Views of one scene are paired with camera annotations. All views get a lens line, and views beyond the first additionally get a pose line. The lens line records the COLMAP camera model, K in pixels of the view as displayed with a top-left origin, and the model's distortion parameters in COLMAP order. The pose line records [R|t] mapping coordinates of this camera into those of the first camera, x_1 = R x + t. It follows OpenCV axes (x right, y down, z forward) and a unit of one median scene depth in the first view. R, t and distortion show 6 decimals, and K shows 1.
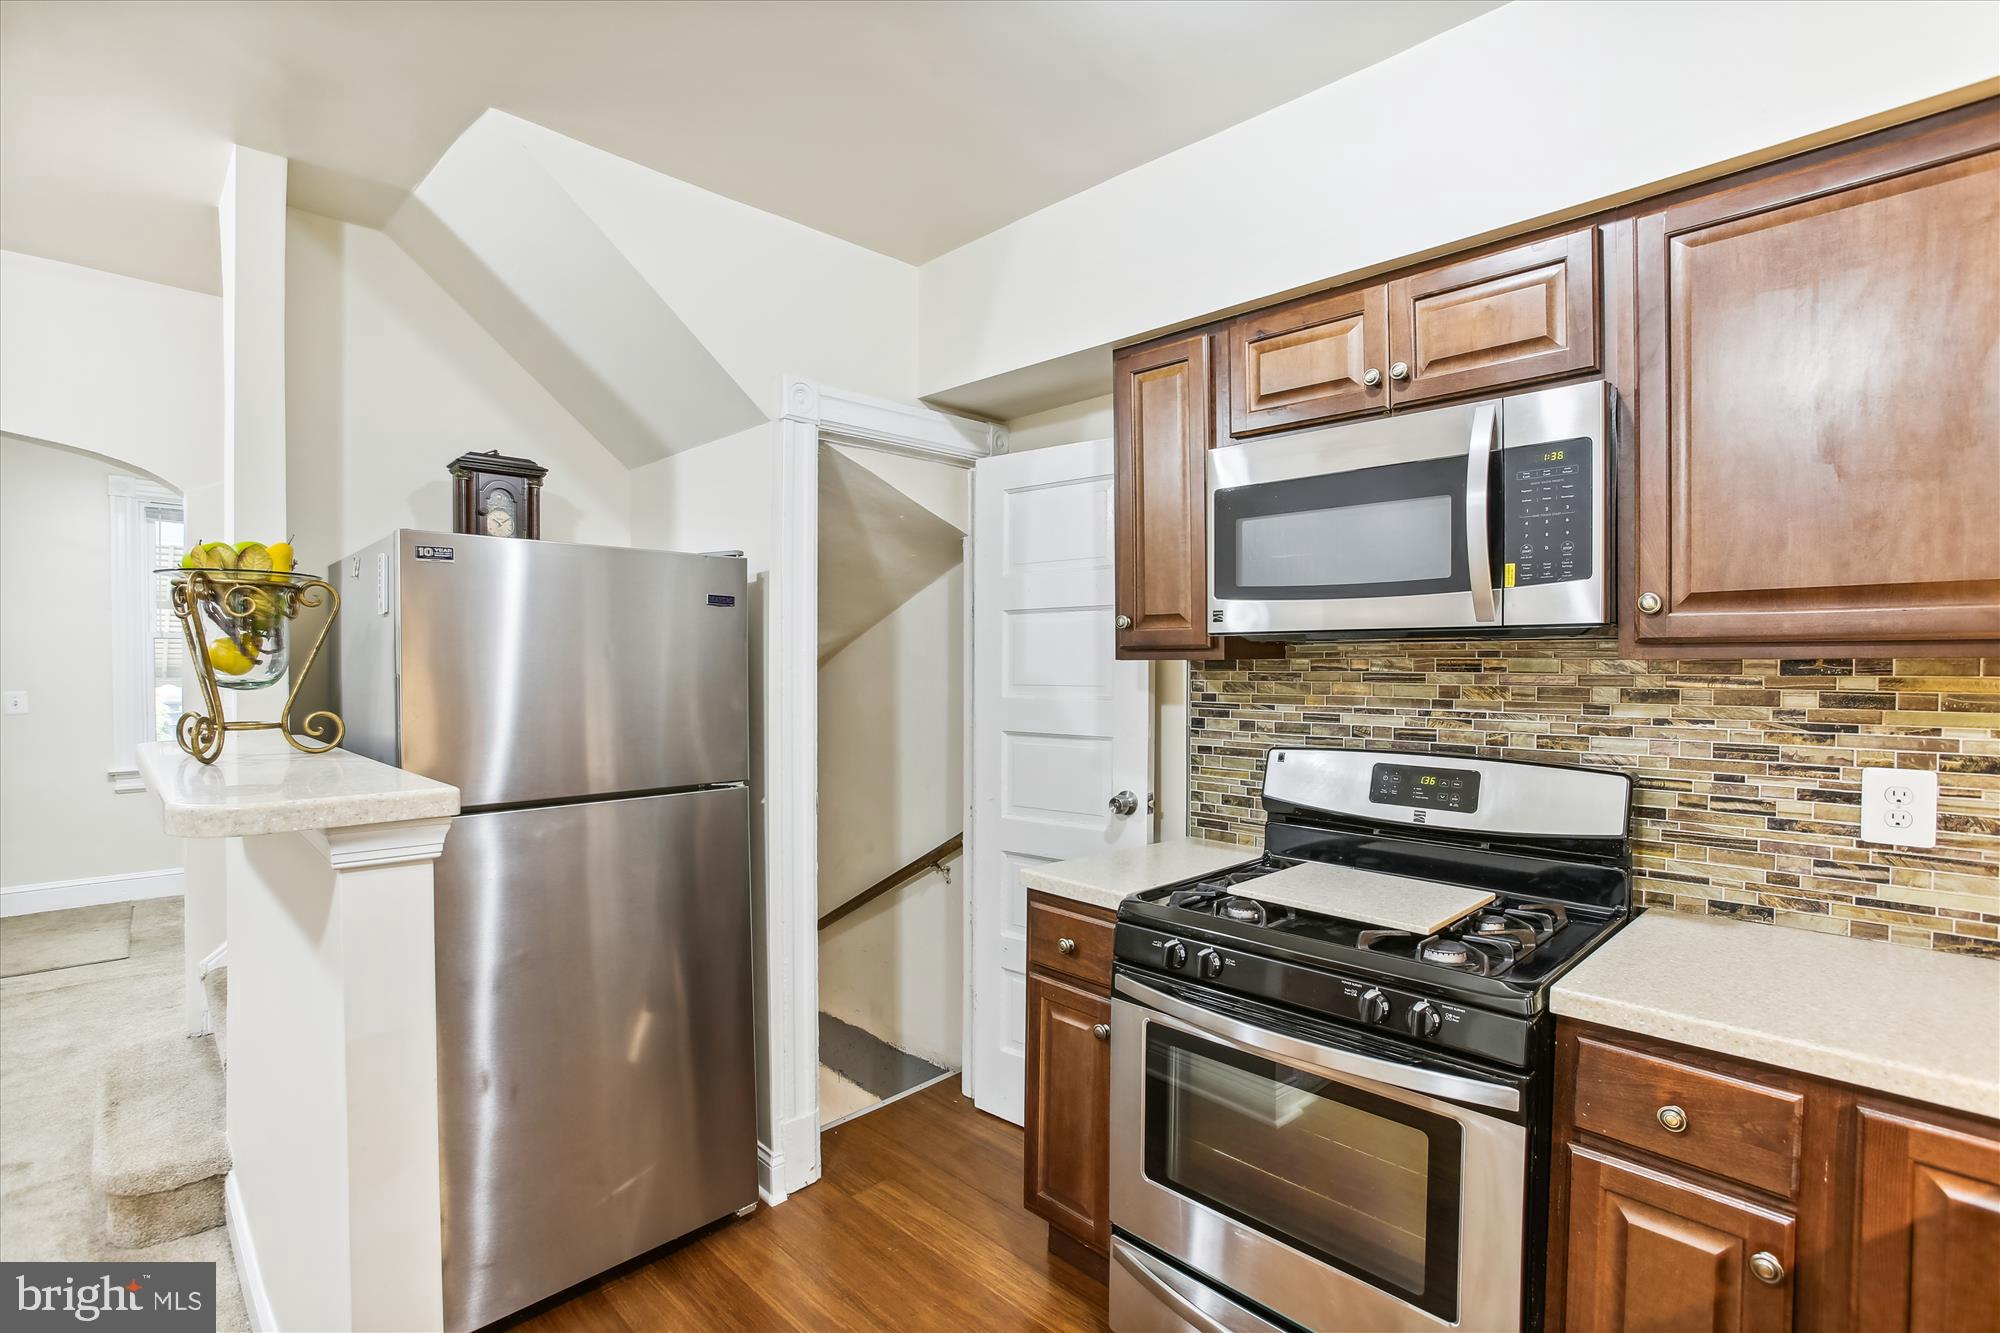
lens RADIAL K [[944.5, 0, 1010.6], [0, 944.5, 671.9], [0, 0, 1]] dist [-0.036113, 0.005567]
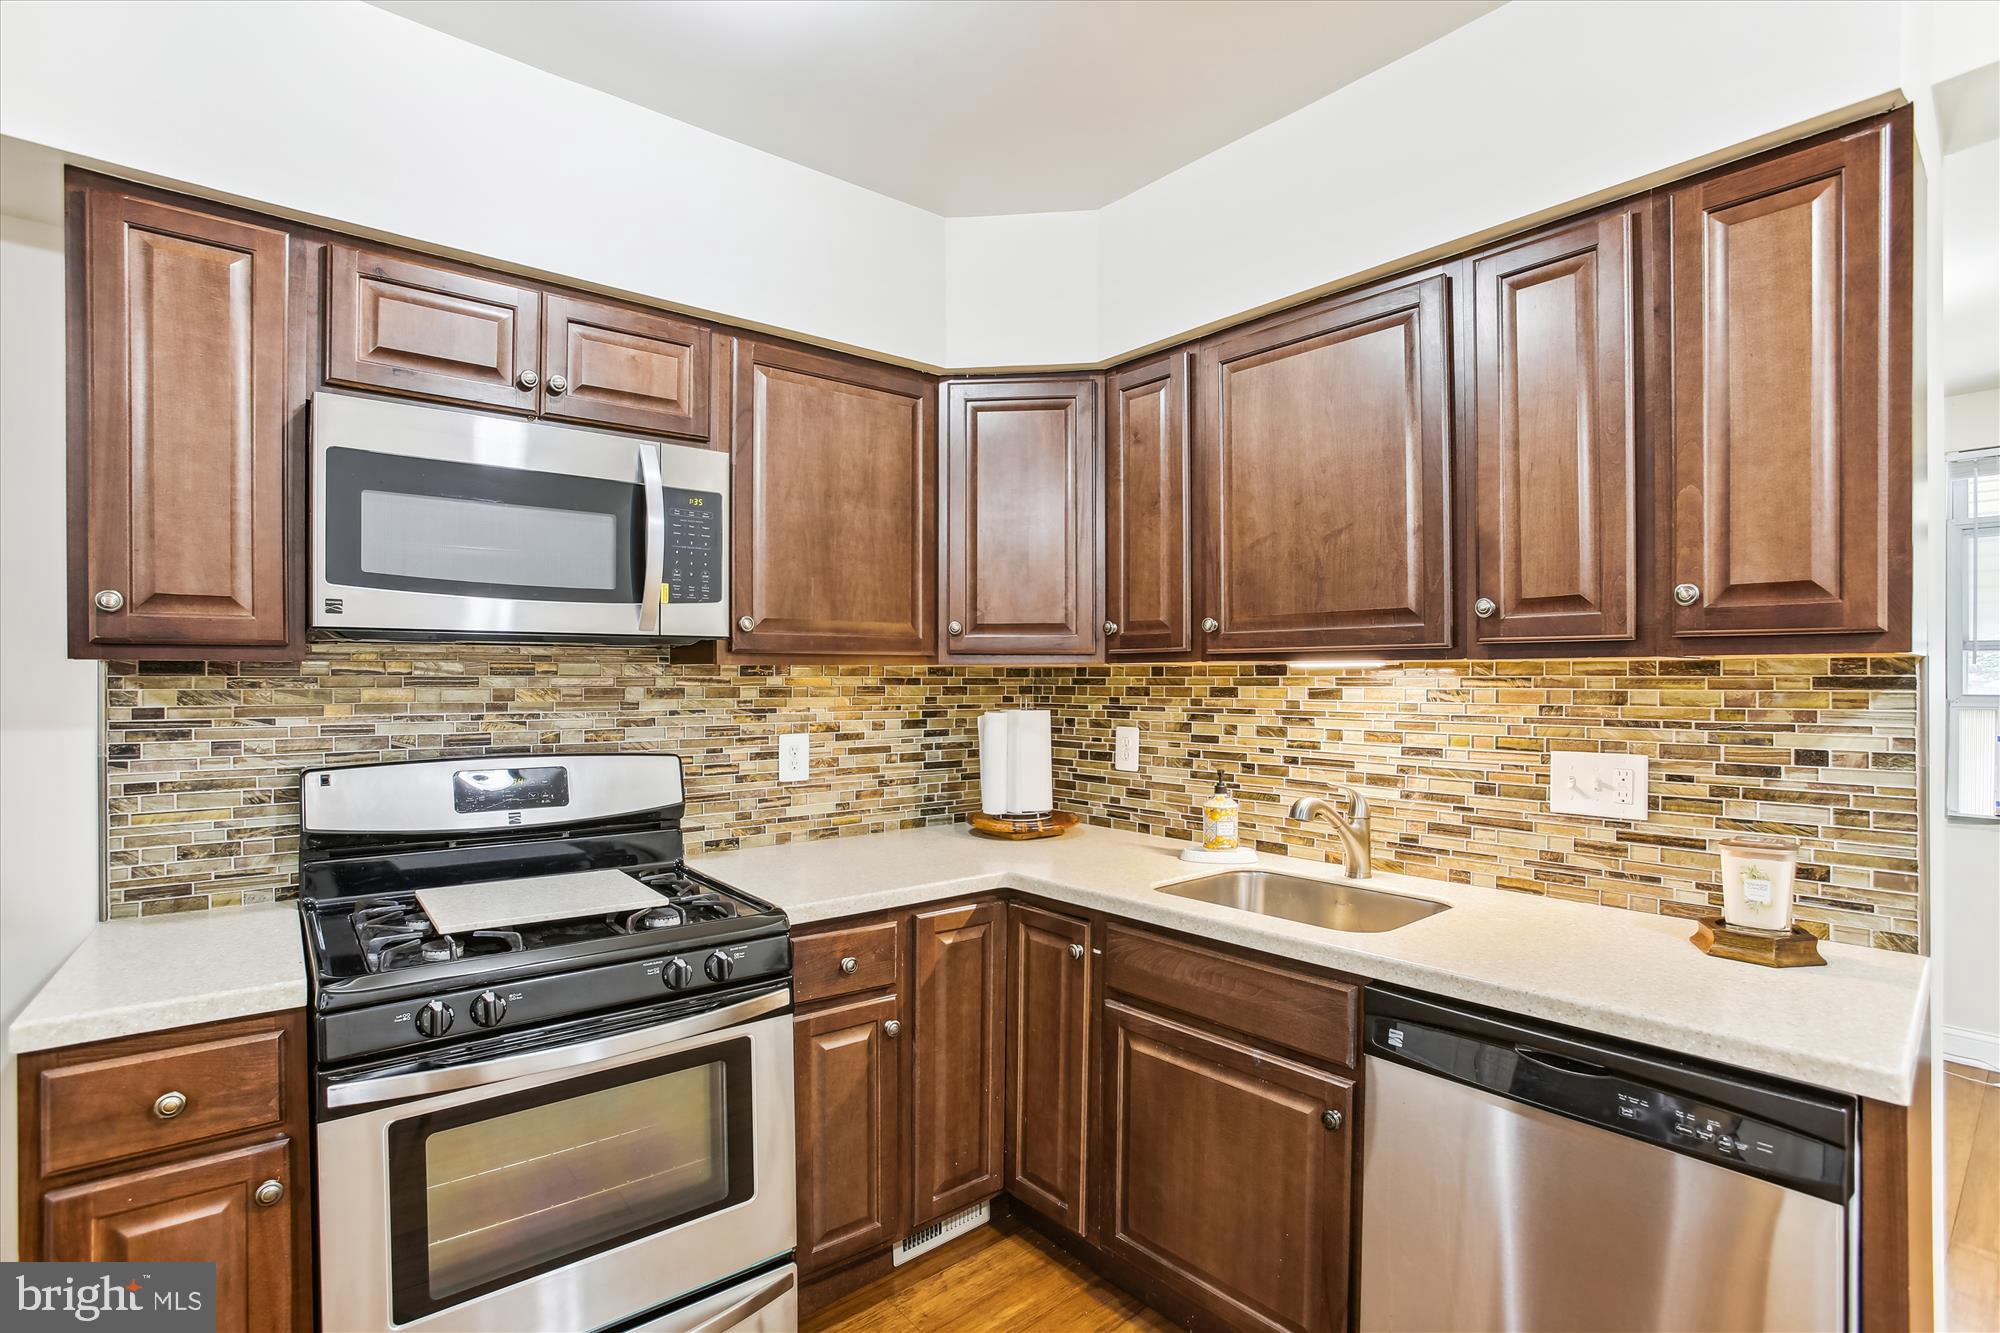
lens RADIAL K [[944.5, 0, 992.7], [0, 944.5, 676.1], [0, 0, 1]] dist [-0.036113, 0.005567]
pose [[0.100213, -0.002801, 0.994962, -0.518405], [0.006474, 0.999977, 0.002163, 0.002215], [-0.994945, 0.006225, 0.100229, 0.386598]]
